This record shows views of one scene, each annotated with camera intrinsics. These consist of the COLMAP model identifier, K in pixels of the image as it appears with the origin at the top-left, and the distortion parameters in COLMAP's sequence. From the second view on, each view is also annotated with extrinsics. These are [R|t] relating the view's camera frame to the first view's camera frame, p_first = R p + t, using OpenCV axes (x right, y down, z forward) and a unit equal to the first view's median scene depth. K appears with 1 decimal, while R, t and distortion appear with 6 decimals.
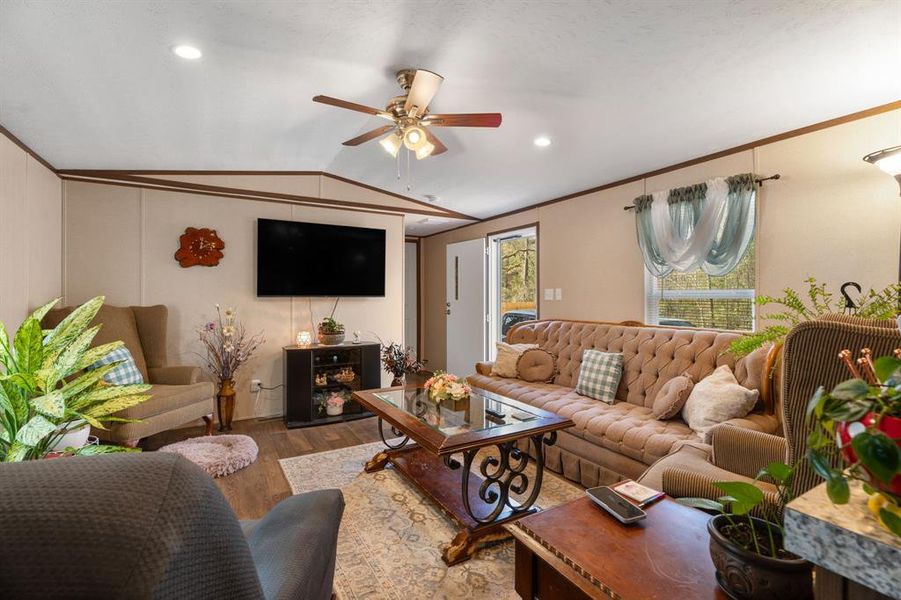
lens RADIAL K [[401.2, 0, 449.0], [0, 401.2, 296.9], [0, 0, 1]] dist [0.005117, 0.000731]
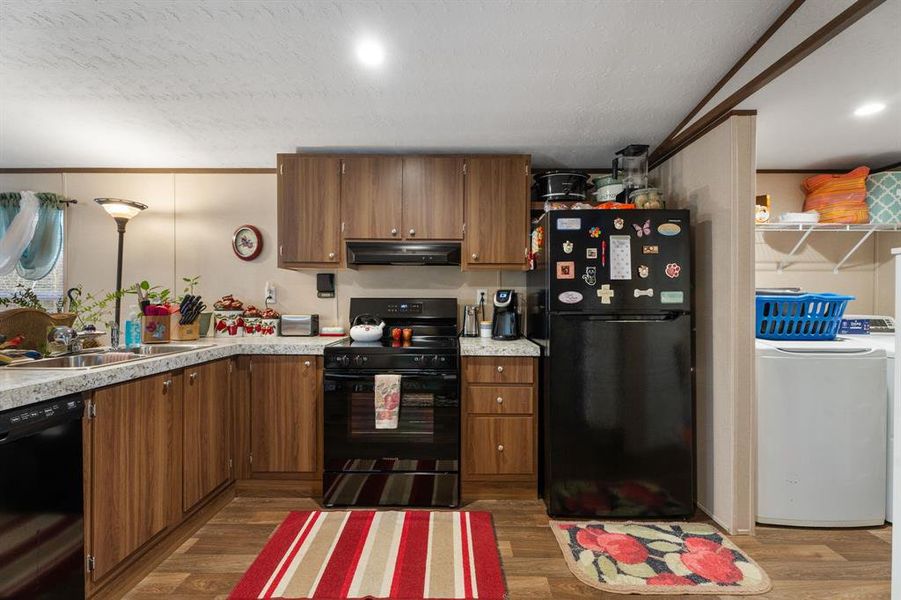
lens RADIAL K [[401.2, 0, 450.2], [0, 401.2, 302.8], [0, 0, 1]] dist [0.005117, 0.000731]
pose [[0.518025, -0.003390, 0.855359, 0.221125], [-0.002993, 0.999979, 0.005775, 0.001728], [-0.855360, -0.005552, 0.518004, -0.401233]]
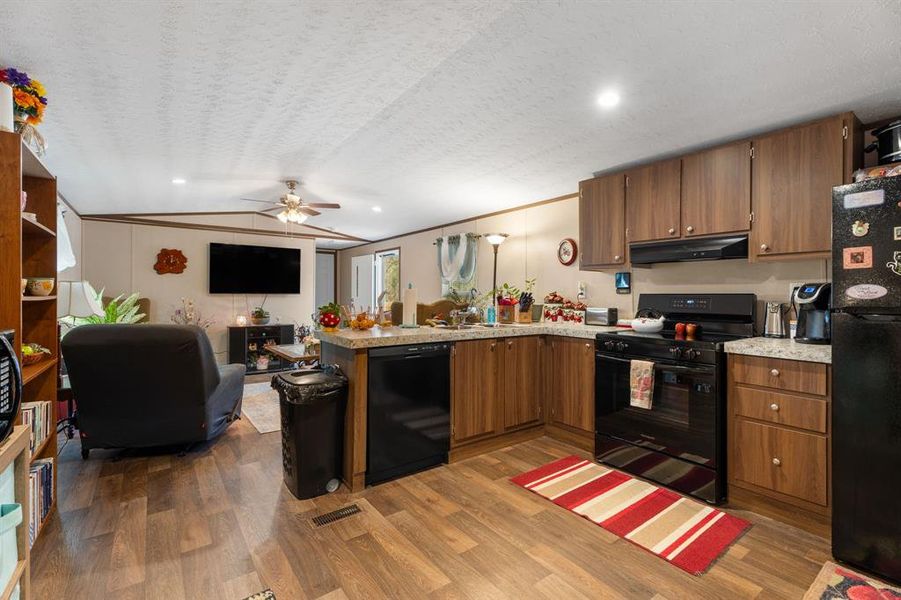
lens RADIAL K [[401.2, 0, 451.1], [0, 401.2, 297.4], [0, 0, 1]] dist [0.005117, 0.000731]
pose [[0.994320, 0.004160, 0.106351, 0.284844], [-0.004665, 0.999979, 0.004494, 0.003184], [-0.106331, -0.004964, 0.994318, -0.643072]]
